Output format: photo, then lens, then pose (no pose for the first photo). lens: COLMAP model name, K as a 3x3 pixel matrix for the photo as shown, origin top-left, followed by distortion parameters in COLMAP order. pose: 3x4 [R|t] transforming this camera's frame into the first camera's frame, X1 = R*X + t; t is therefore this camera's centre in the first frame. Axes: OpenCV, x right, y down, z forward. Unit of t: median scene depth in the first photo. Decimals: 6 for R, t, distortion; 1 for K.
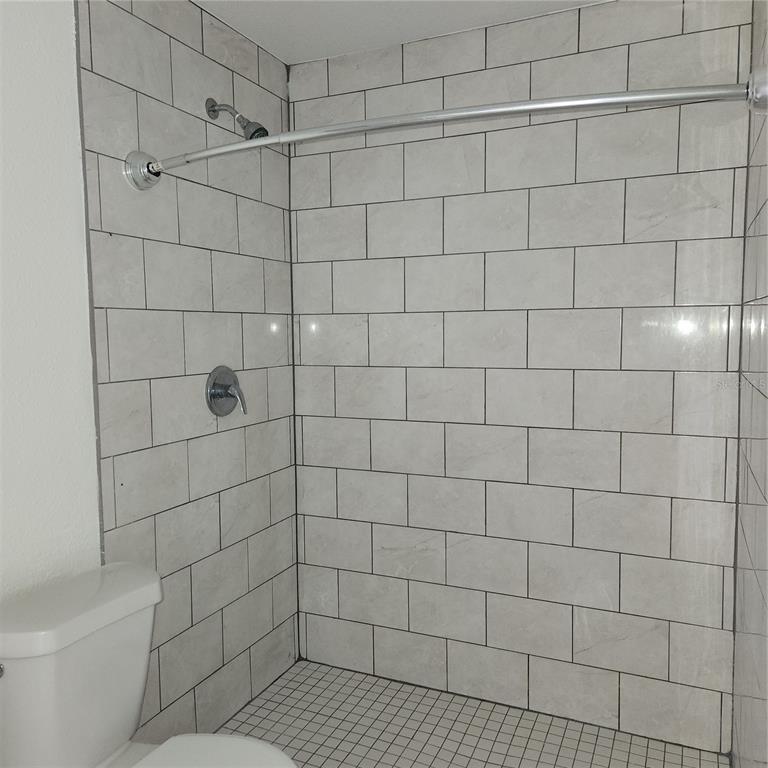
lens RADIAL K [[677.2, 0, 384.3], [0, 677.2, 386.2], [0, 0, 1]] dist [0.068951, -0.056206]
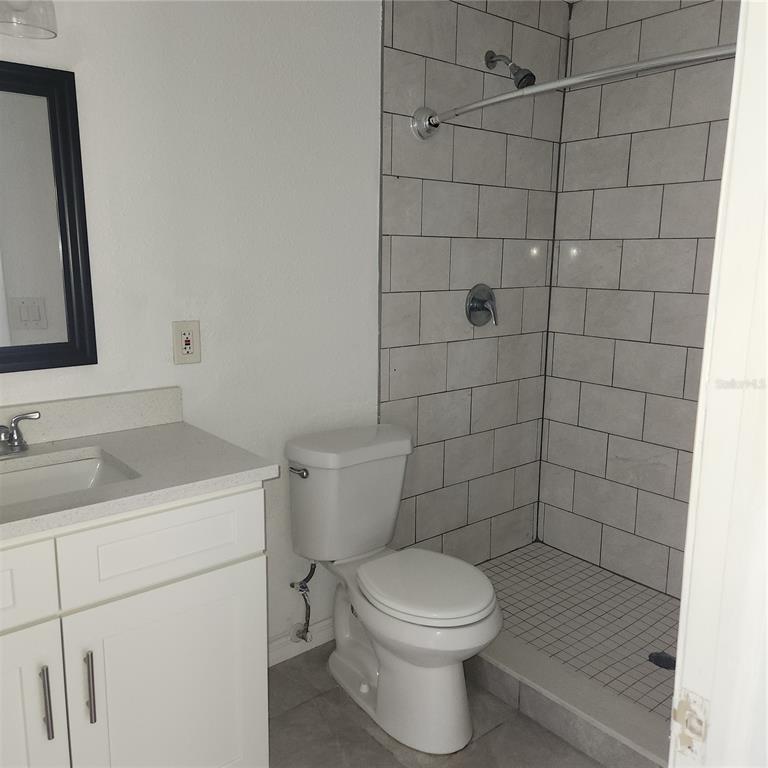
lens RADIAL K [[677.2, 0, 381.1], [0, 677.2, 386.6], [0, 0, 1]] dist [0.068951, -0.056206]
pose [[0.895687, 0.103746, -0.432413, 0.135185], [-0.055890, 0.990957, 0.121986, 0.012681], [0.441158, -0.085094, 0.893386, -0.159628]]
